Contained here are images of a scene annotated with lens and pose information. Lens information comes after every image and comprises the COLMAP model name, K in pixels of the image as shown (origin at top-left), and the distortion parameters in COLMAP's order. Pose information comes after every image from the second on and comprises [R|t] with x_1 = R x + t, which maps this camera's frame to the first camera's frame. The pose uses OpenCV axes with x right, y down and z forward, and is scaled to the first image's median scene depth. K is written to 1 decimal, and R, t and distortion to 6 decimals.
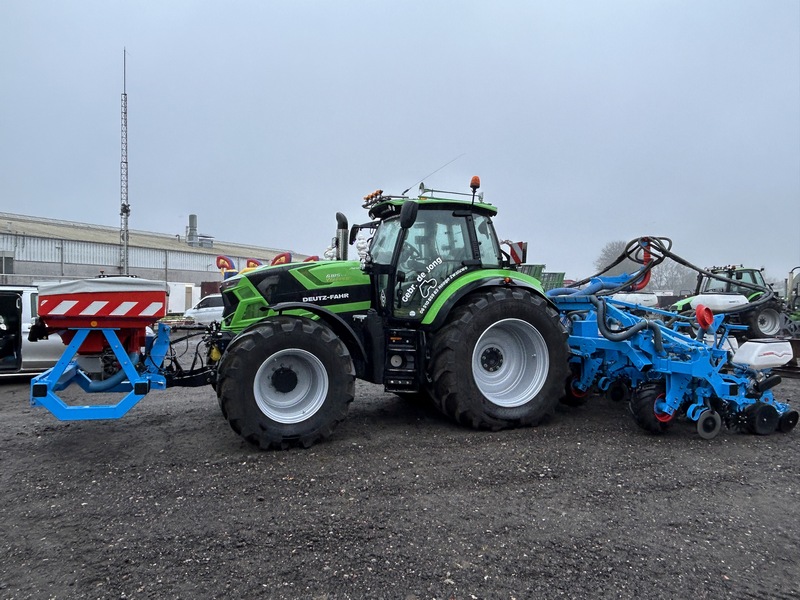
lens RADIAL K [[573.5, 0, 395.6], [0, 573.5, 296.3], [0, 0, 1]] dist [-0.002167, -0.011032]
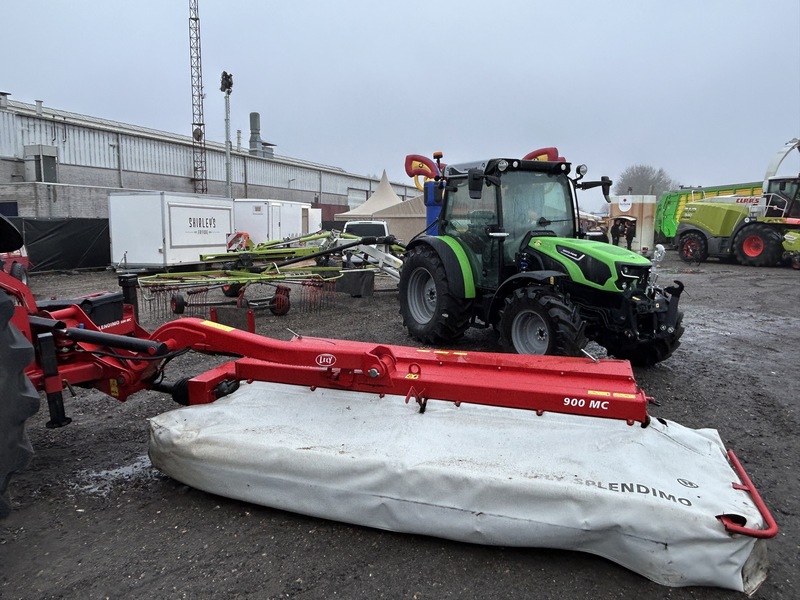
lens RADIAL K [[573.5, 0, 399.2], [0, 573.5, 299.0], [0, 0, 1]] dist [-0.002167, -0.011032]
pose [[0.999215, -0.000529, 0.039620, -1.498022], [-0.004640, 0.991470, 0.130255, 0.007867], [-0.039351, -0.130337, 0.990689, 1.651435]]
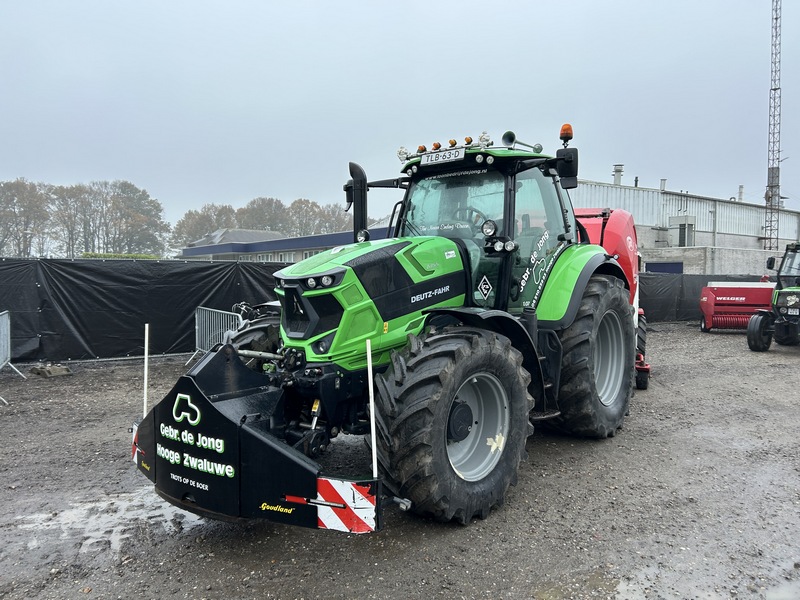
lens RADIAL K [[601.2, 0, 403.8], [0, 601.2, 300.2], [0, 0, 1]] dist [0.052207, -0.052343]
pose [[0.851569, 0.032129, -0.523258, -2.645081], [-0.011538, 0.999027, 0.042565, 0.003247], [0.524116, -0.030209, 0.851111, 0.613783]]
